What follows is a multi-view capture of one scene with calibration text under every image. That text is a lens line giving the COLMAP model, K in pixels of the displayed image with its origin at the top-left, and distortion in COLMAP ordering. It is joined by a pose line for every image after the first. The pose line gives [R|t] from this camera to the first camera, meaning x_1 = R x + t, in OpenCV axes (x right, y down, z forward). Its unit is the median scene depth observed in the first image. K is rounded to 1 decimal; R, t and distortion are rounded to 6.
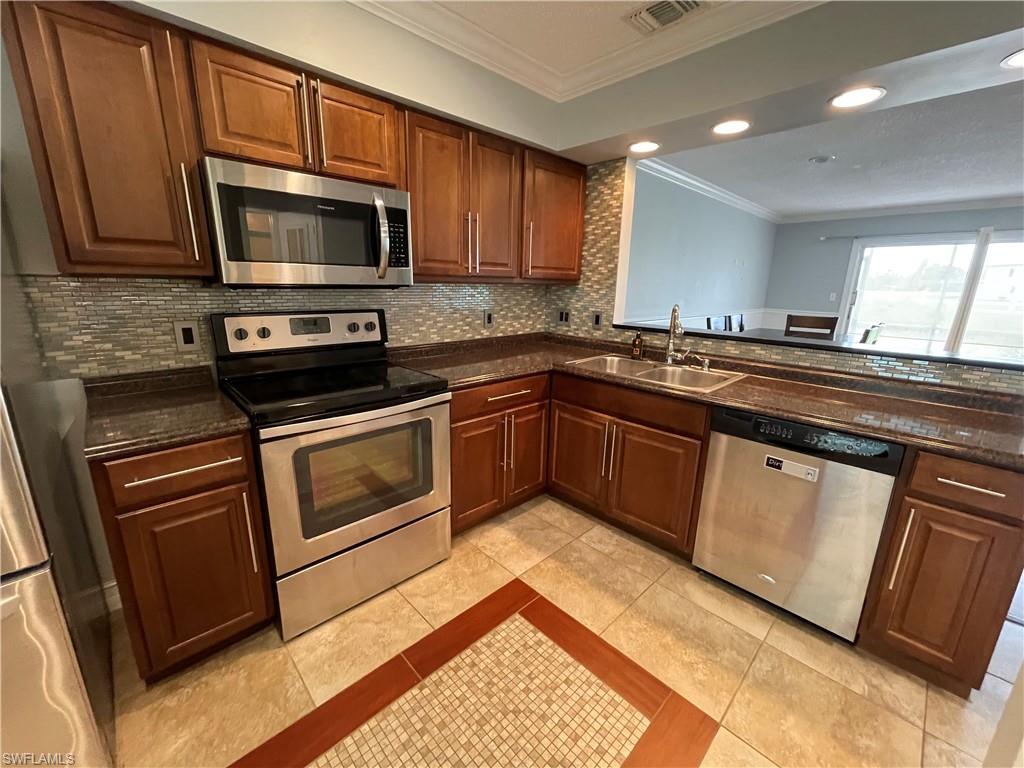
lens RADIAL K [[413.3, 0, 509.9], [0, 413.3, 384.1], [0, 0, 1]] dist [-0.001059, 0.000022]
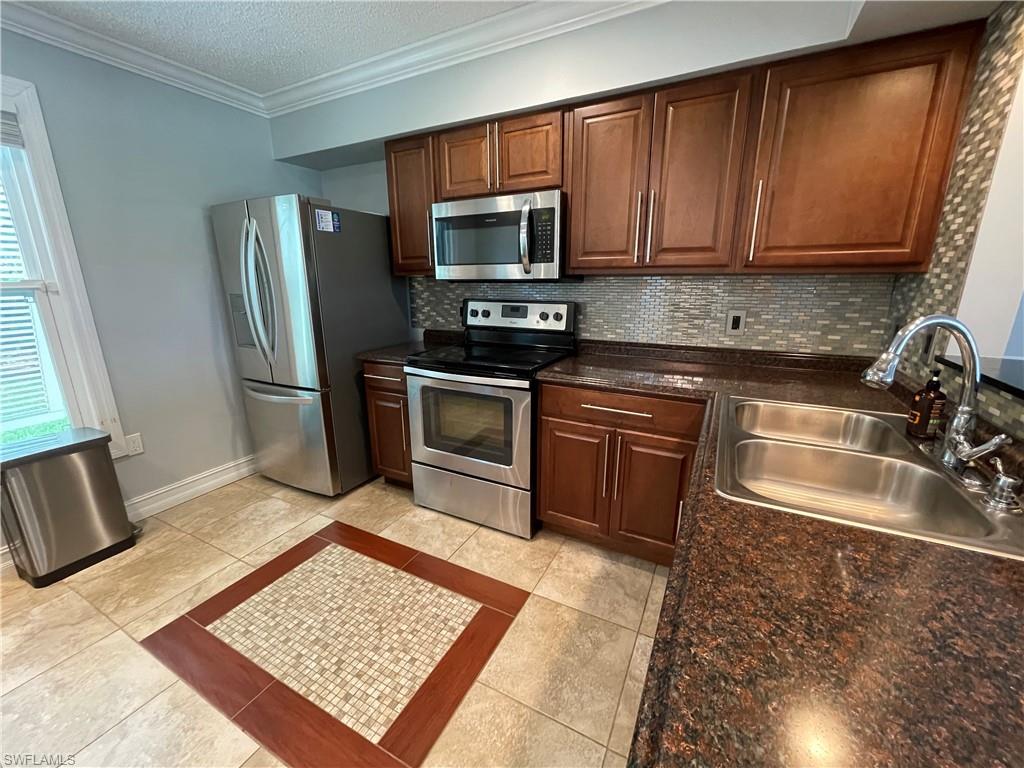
lens RADIAL K [[413.3, 0, 509.9], [0, 413.3, 384.1], [0, 0, 1]] dist [-0.001059, 0.000022]
pose [[0.321538, 0.216176, -0.921890, 0.838657], [-0.214671, 0.964883, 0.151384, -0.126903], [0.922241, 0.149228, 0.356654, 0.617732]]
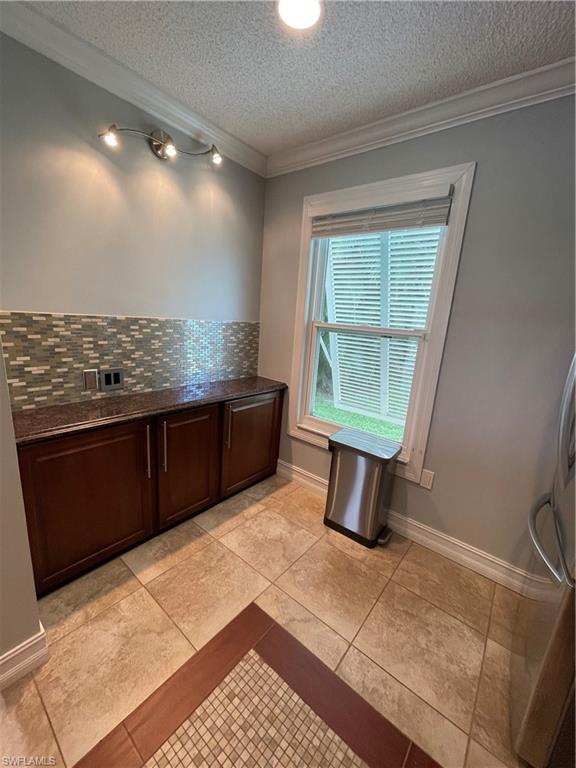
lens RADIAL K [[310.0, 0, 288.0], [0, 310.0, 384.0], [0, 0, 1]] dist [-0.001059, 0.000022]
pose [[-0.986750, -0.064422, -0.148909, -0.055591], [-0.124035, 0.891174, 0.436377, -0.193704], [0.104591, 0.449065, -0.887357, 0.774729]]
